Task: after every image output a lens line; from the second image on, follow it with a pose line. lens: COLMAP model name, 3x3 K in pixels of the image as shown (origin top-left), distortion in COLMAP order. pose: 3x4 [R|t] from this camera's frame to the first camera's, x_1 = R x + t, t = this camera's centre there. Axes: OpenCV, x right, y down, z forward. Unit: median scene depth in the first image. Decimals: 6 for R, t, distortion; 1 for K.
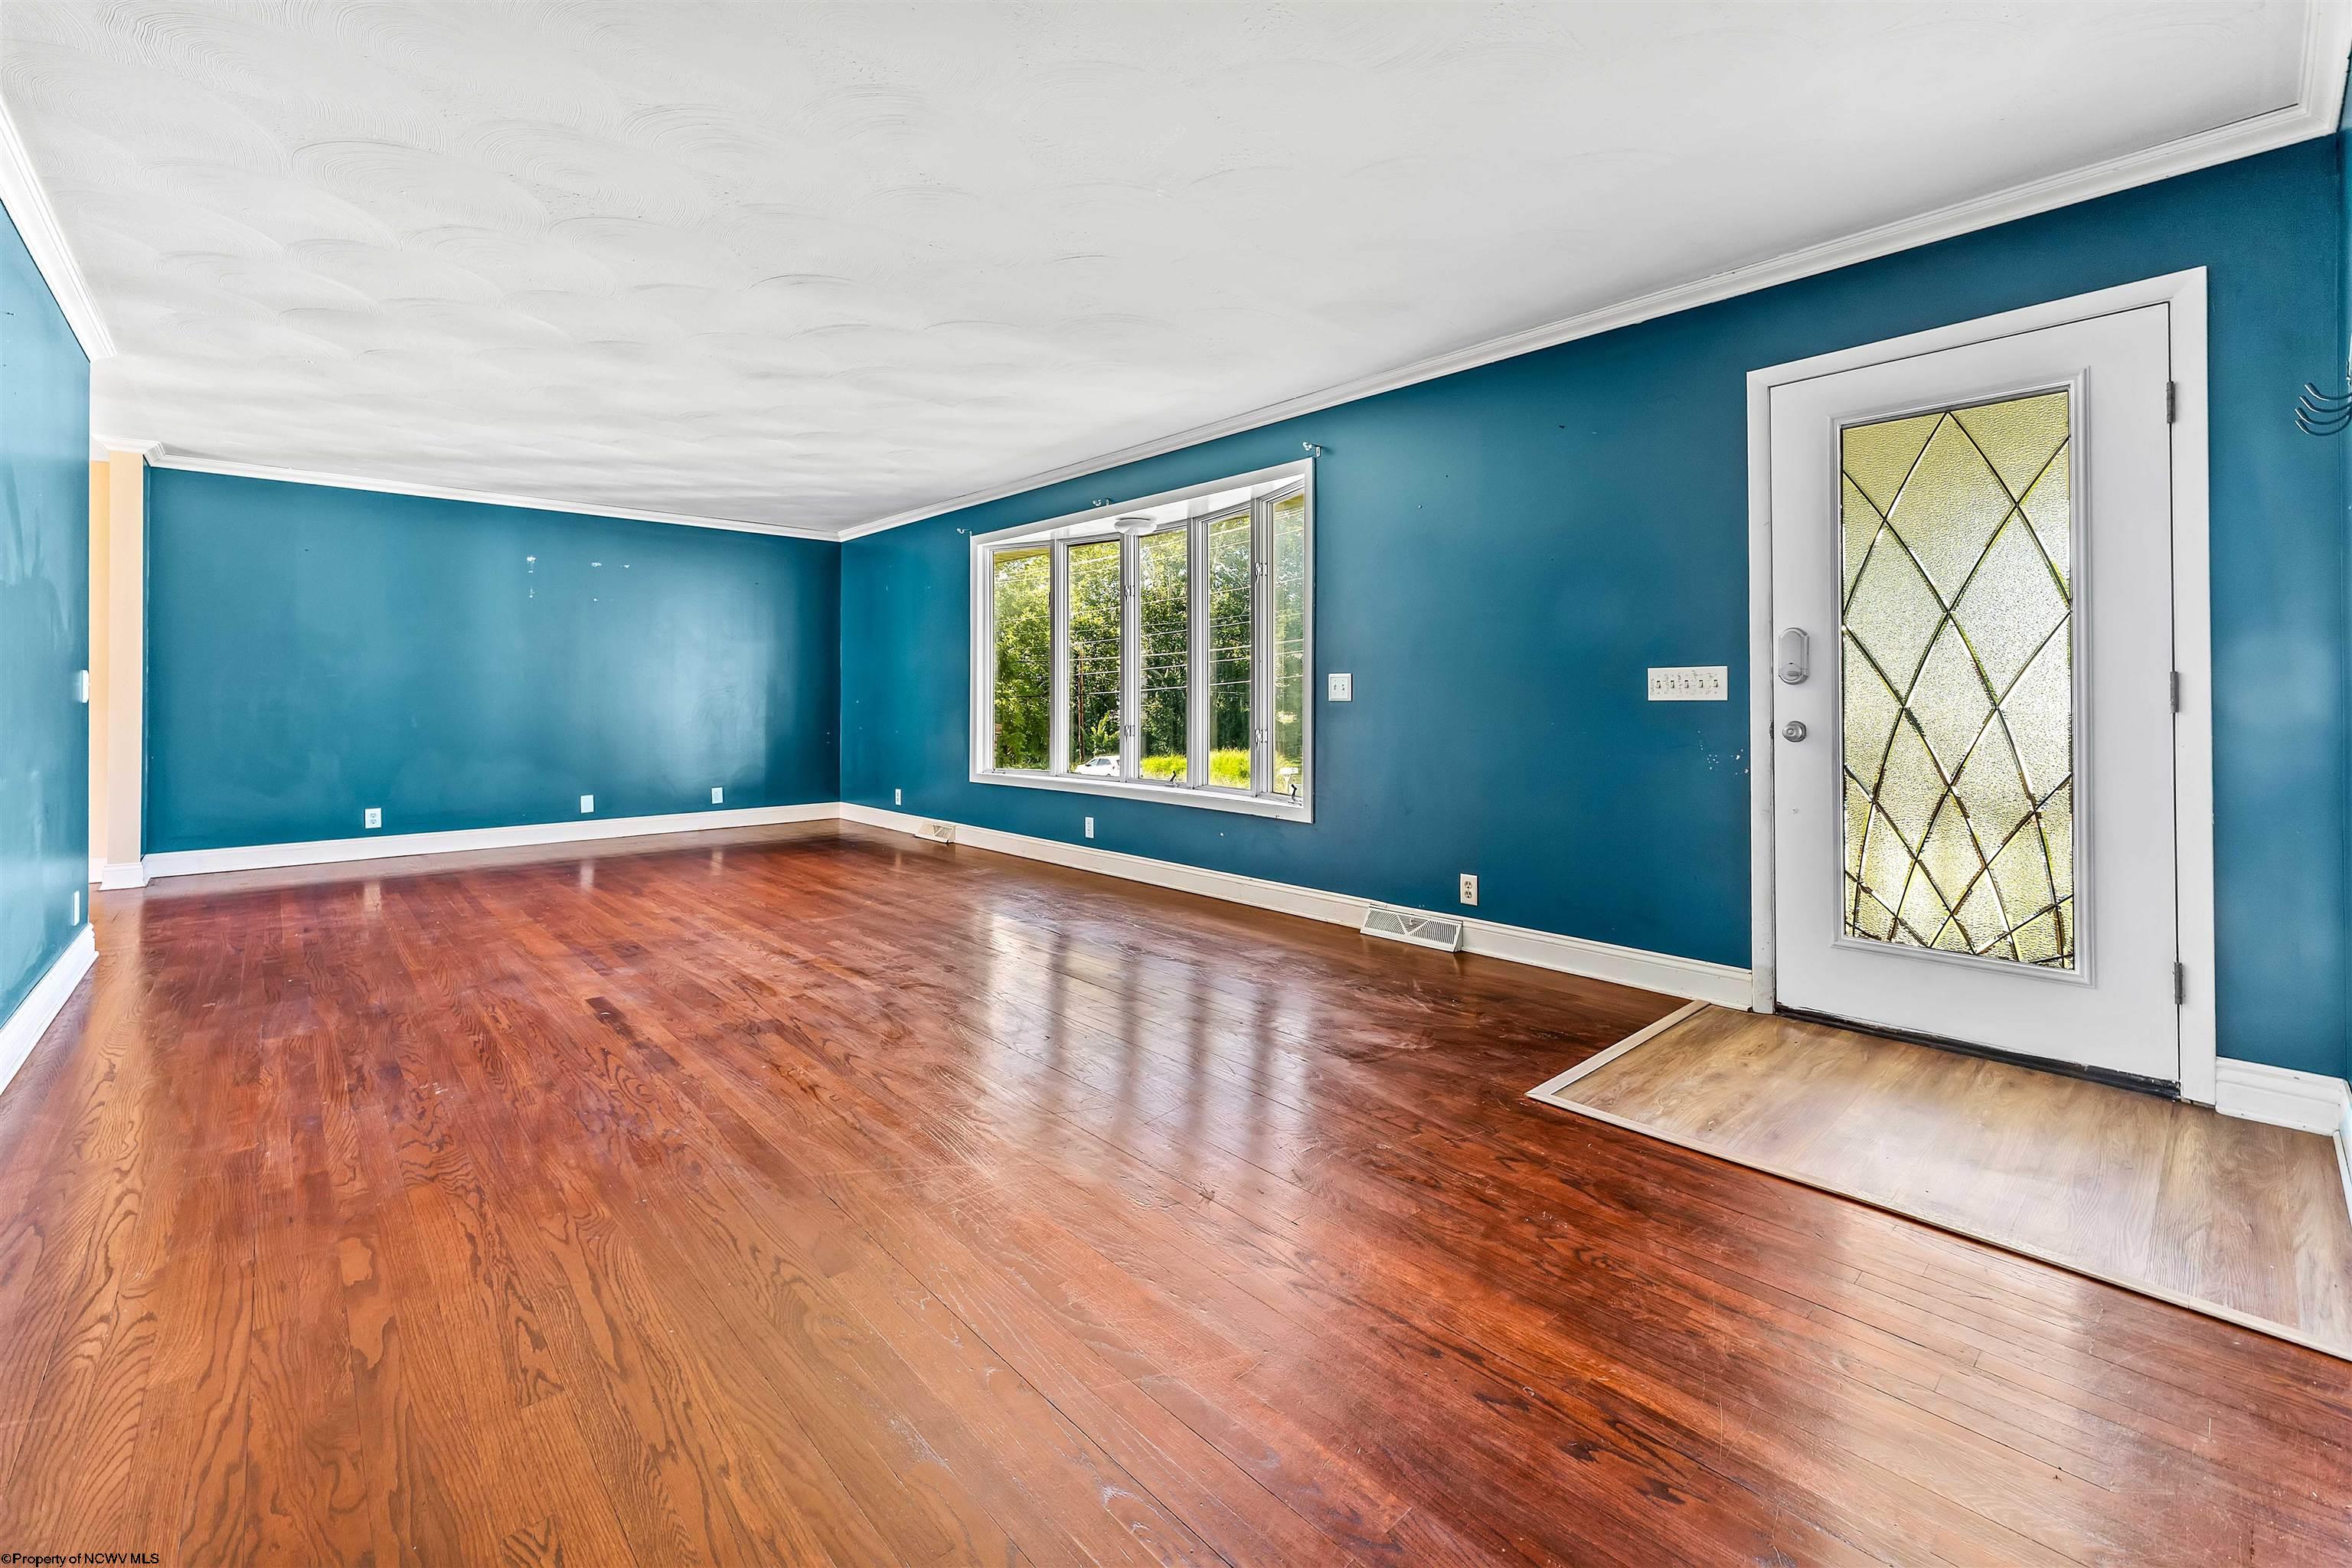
lens RADIAL K [[977.5, 0, 1163.3], [0, 977.5, 693.1], [0, 0, 1]] dist [0.001635, 0.000093]
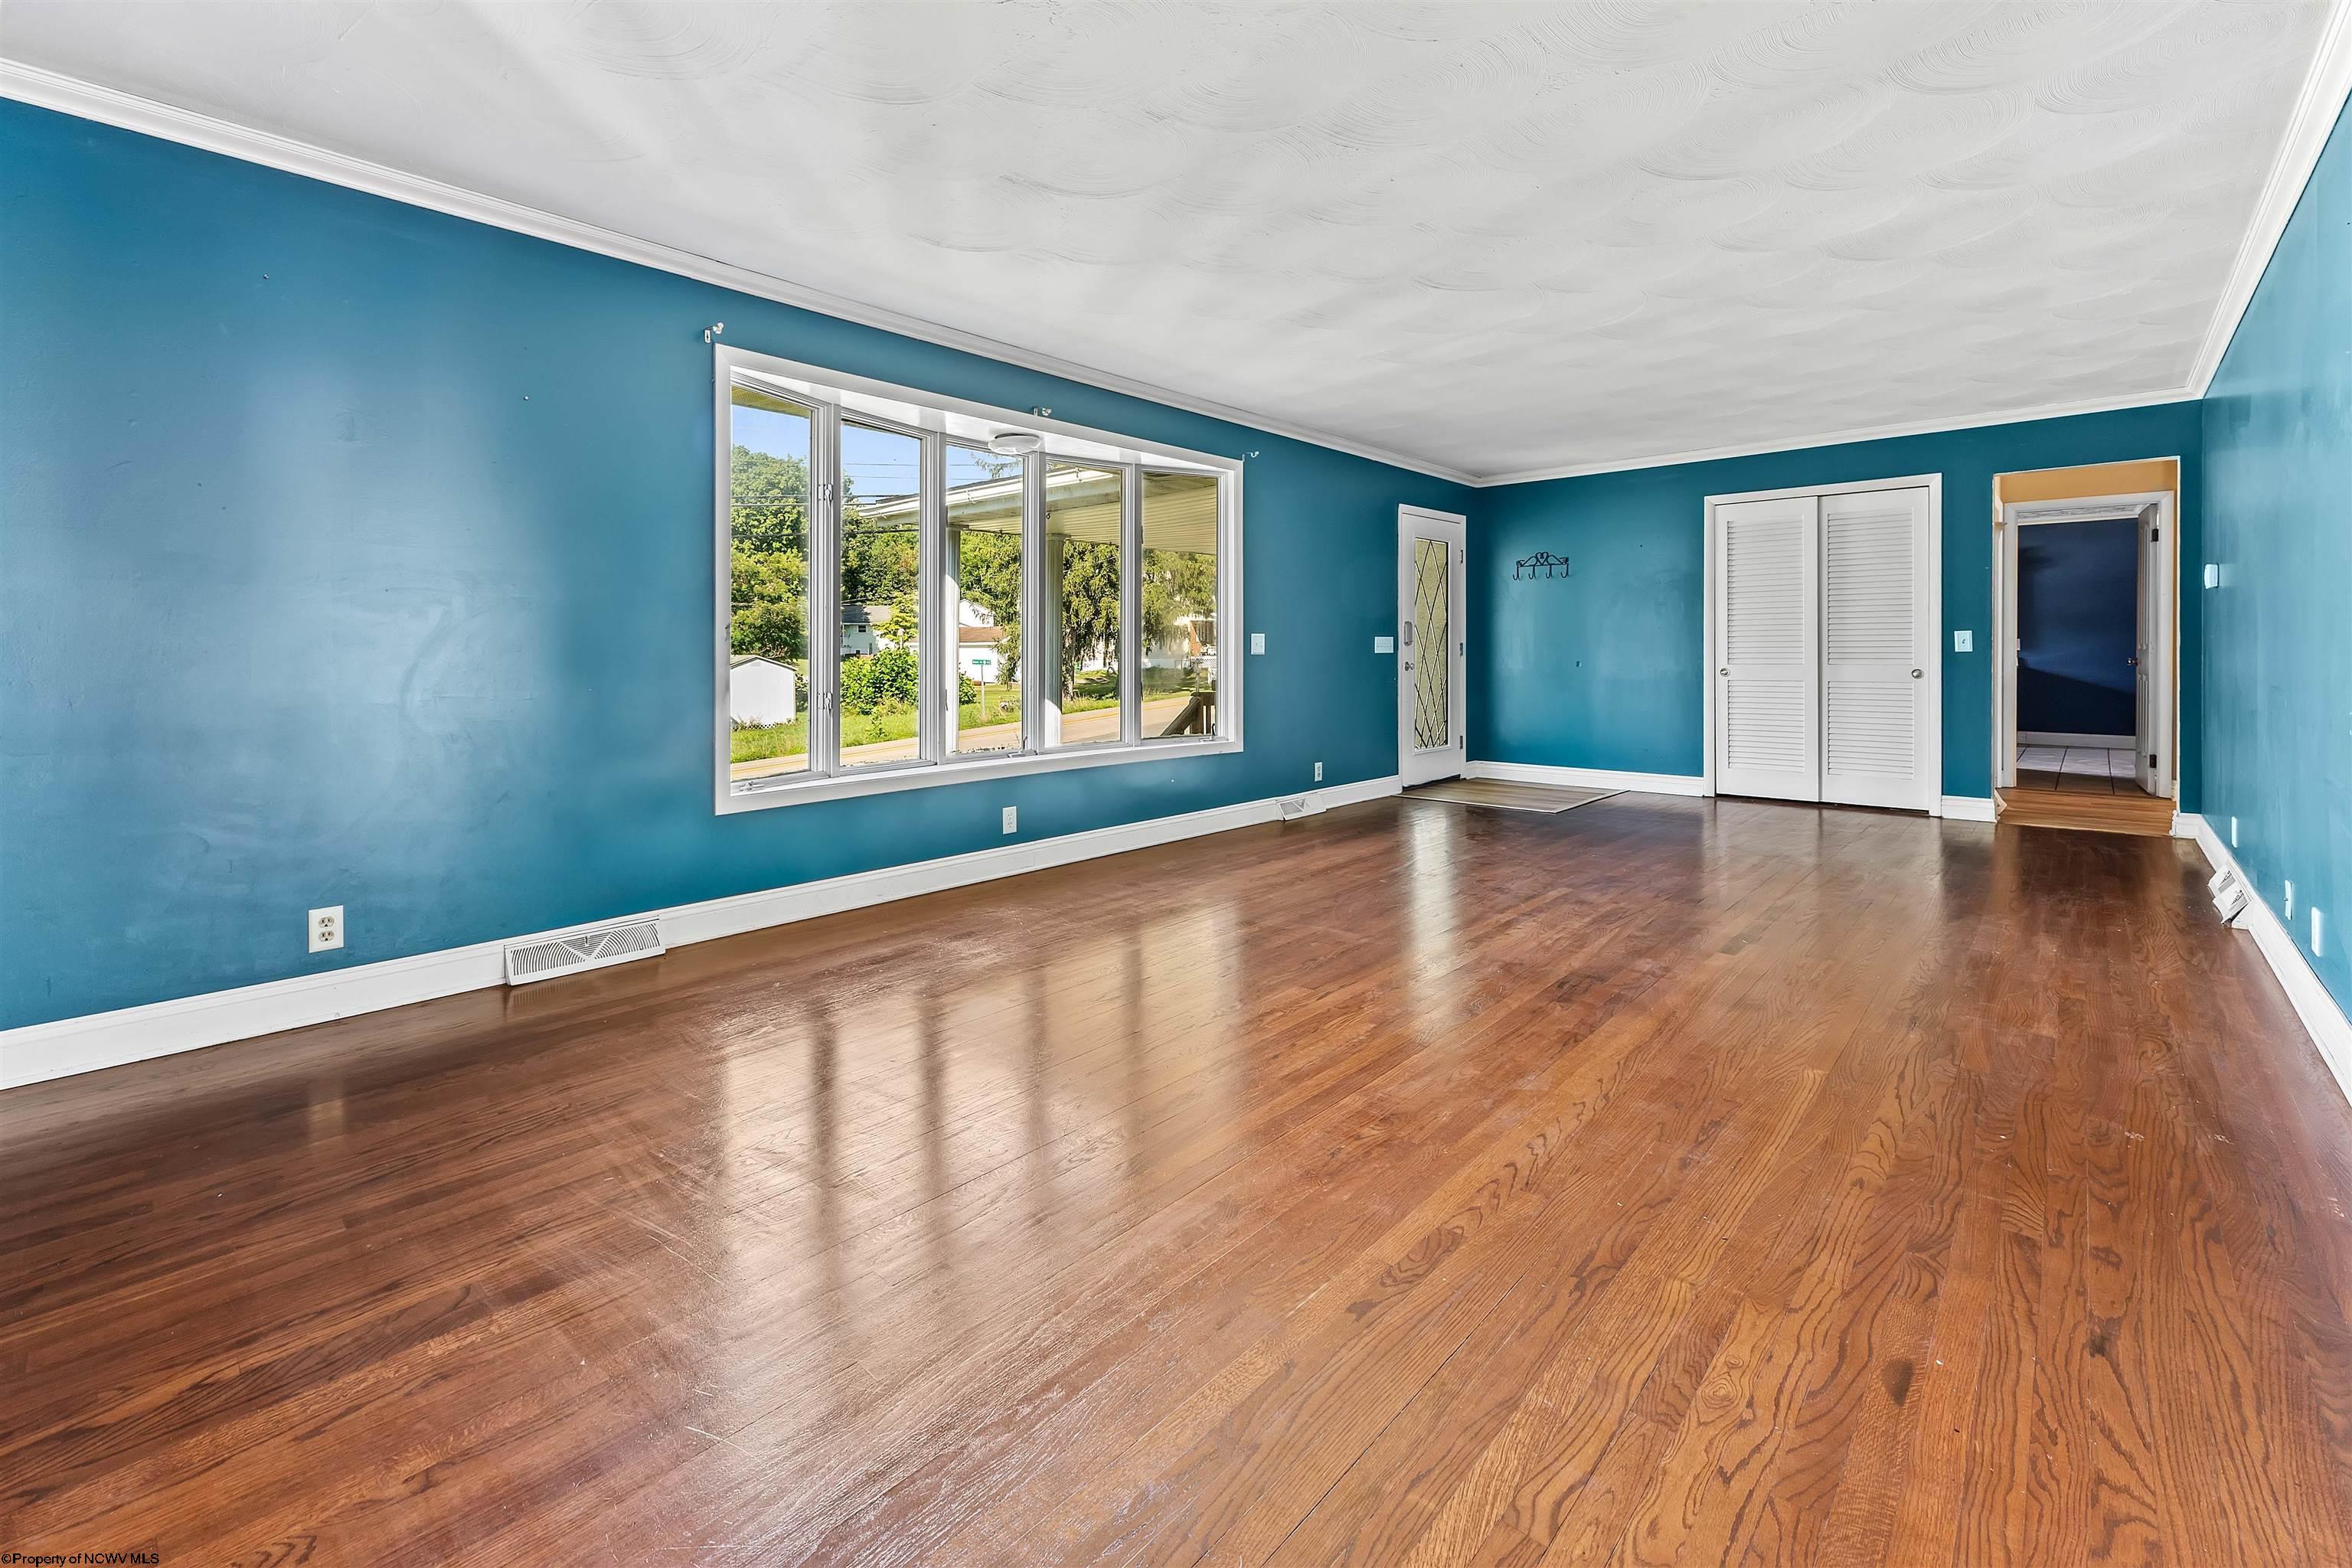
lens RADIAL K [[977.5, 0, 1161.5], [0, 977.5, 648.7], [0, 0, 1]] dist [0.001635, 0.000093]
pose [[-0.082957, 0.001905, 0.996551, -1.131272], [-0.003807, 0.999990, -0.002228, 0.003572], [-0.996546, -0.003979, -0.082949, 1.246588]]
